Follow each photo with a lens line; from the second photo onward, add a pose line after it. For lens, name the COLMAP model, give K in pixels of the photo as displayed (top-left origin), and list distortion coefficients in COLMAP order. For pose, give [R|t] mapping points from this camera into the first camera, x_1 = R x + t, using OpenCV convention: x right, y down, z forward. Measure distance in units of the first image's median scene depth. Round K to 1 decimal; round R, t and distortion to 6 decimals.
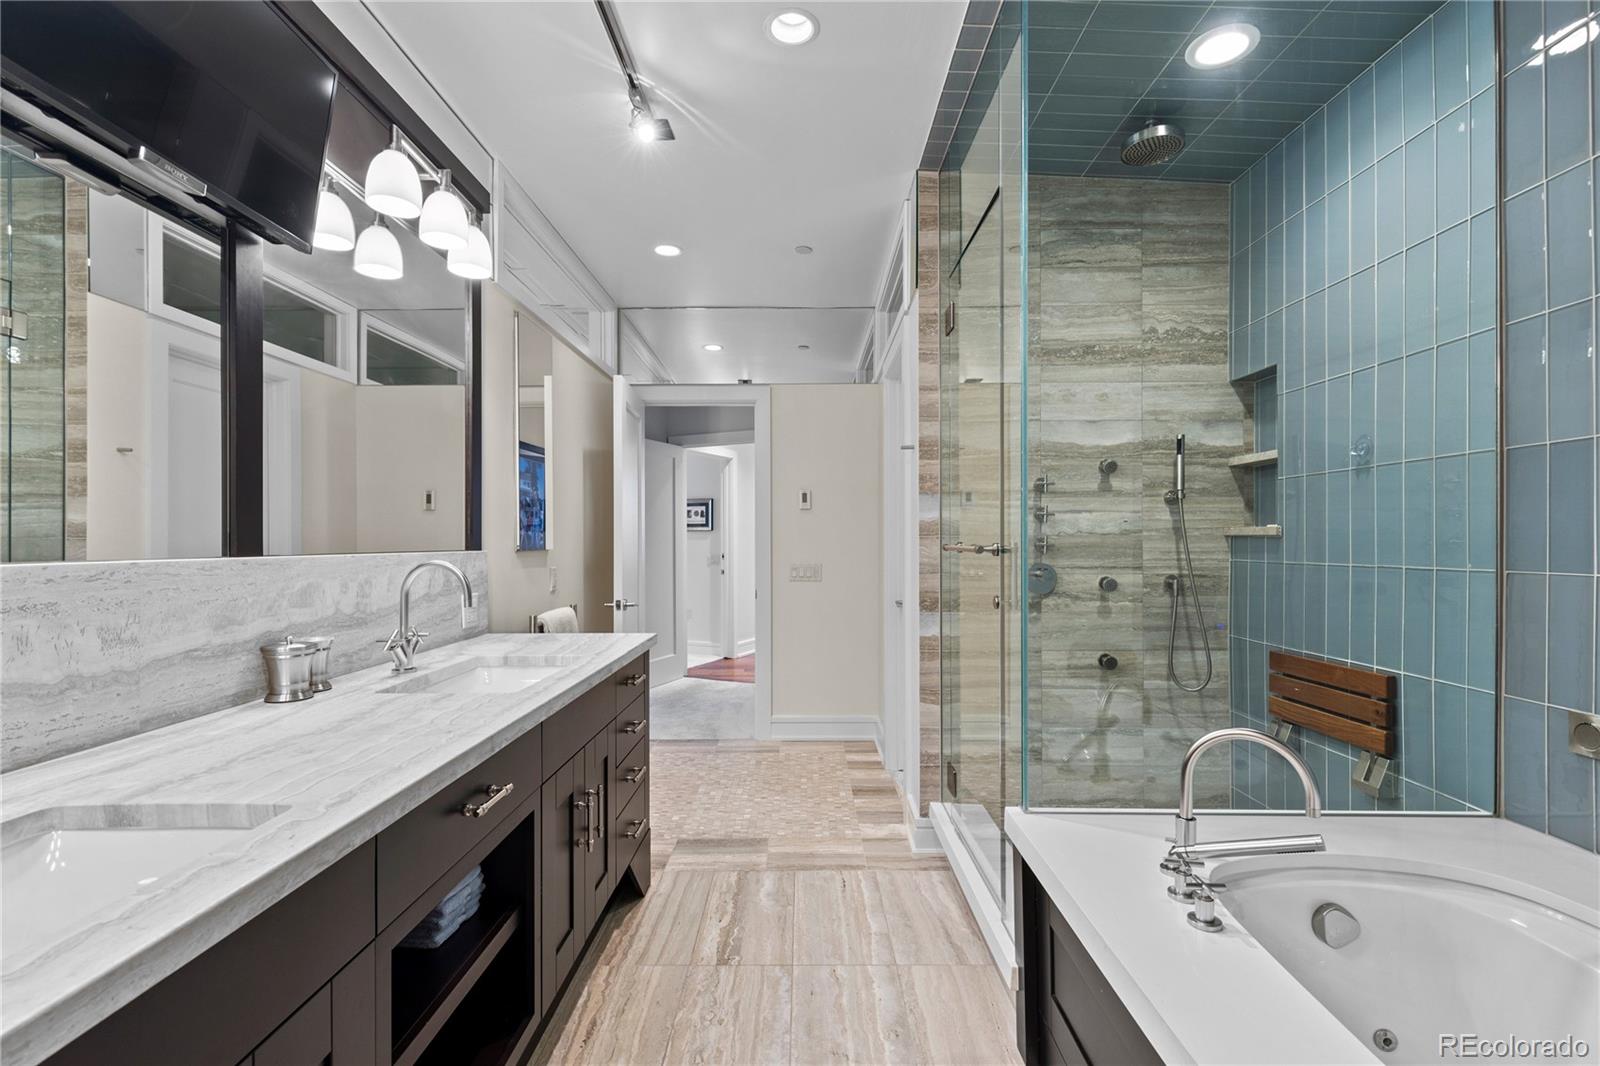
lens RADIAL K [[728.0, 0, 796.7], [0, 728.0, 542.8], [0, 0, 1]] dist [0.000160, -0.000247]
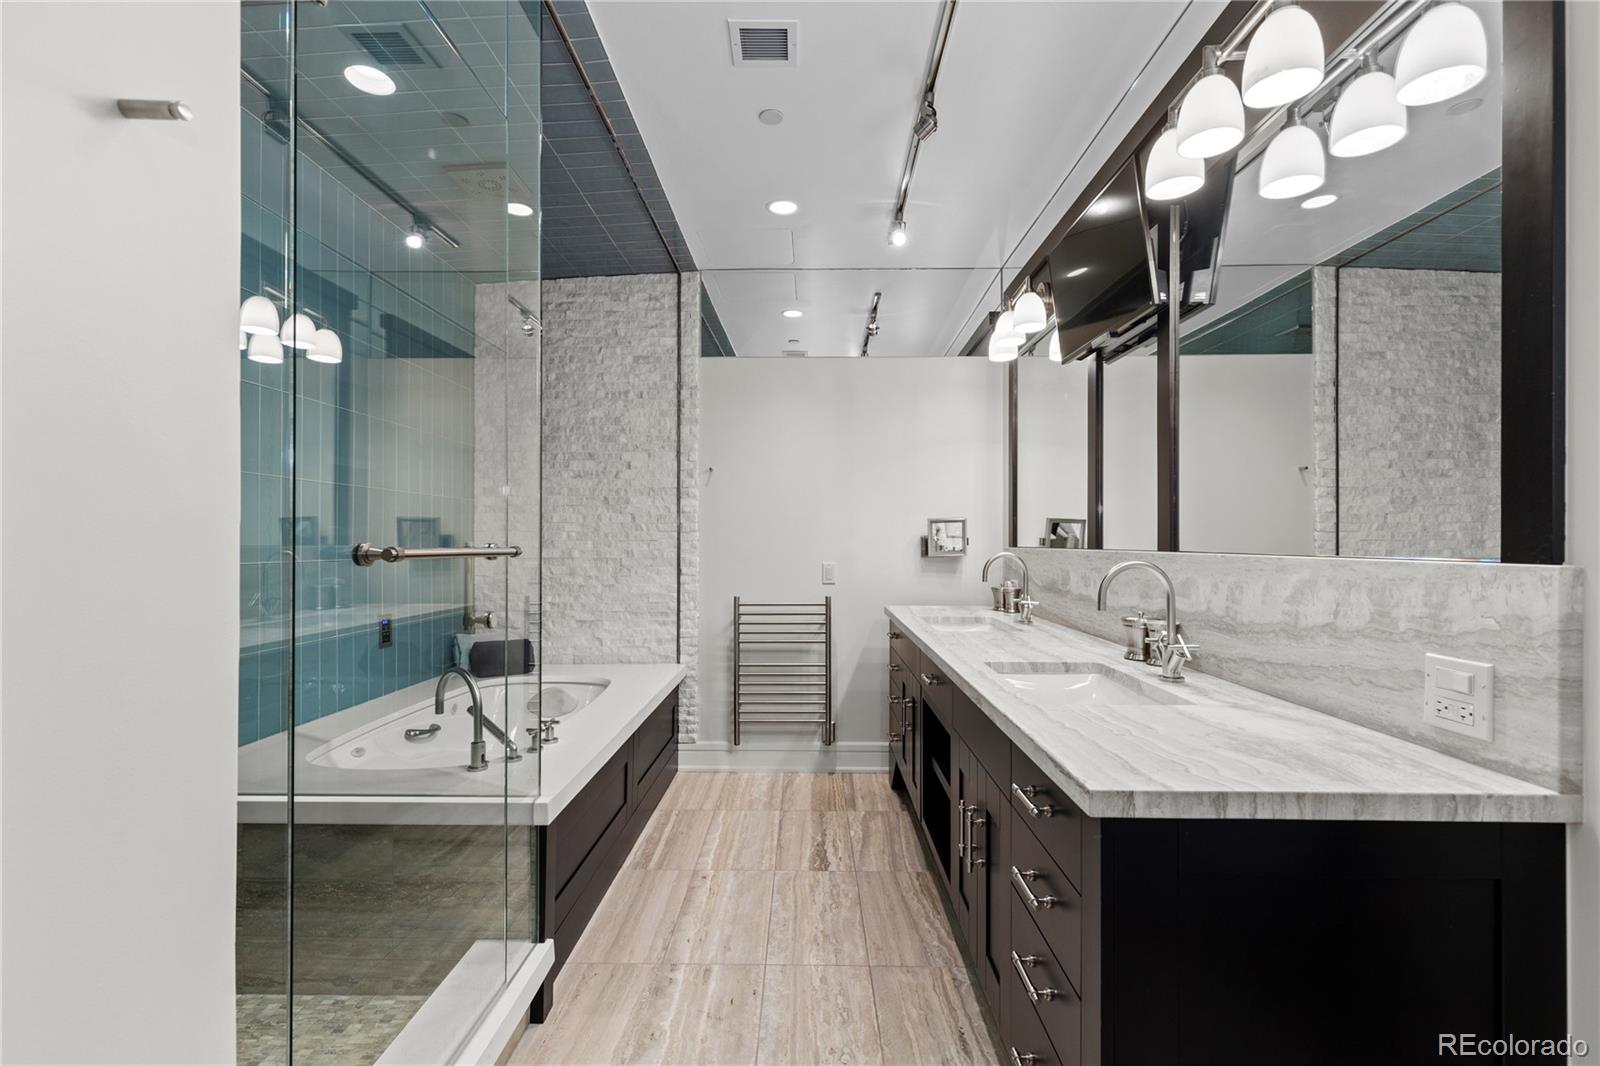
lens RADIAL K [[728.0, 0, 796.7], [0, 728.0, 542.8], [0, 0, 1]] dist [0.000160, -0.000247]
pose [[-0.999927, -0.007634, 0.009413, -0.062444], [-0.007613, 0.999968, 0.002255, 0.002840], [-0.009430, 0.002183, -0.999953, 1.907155]]
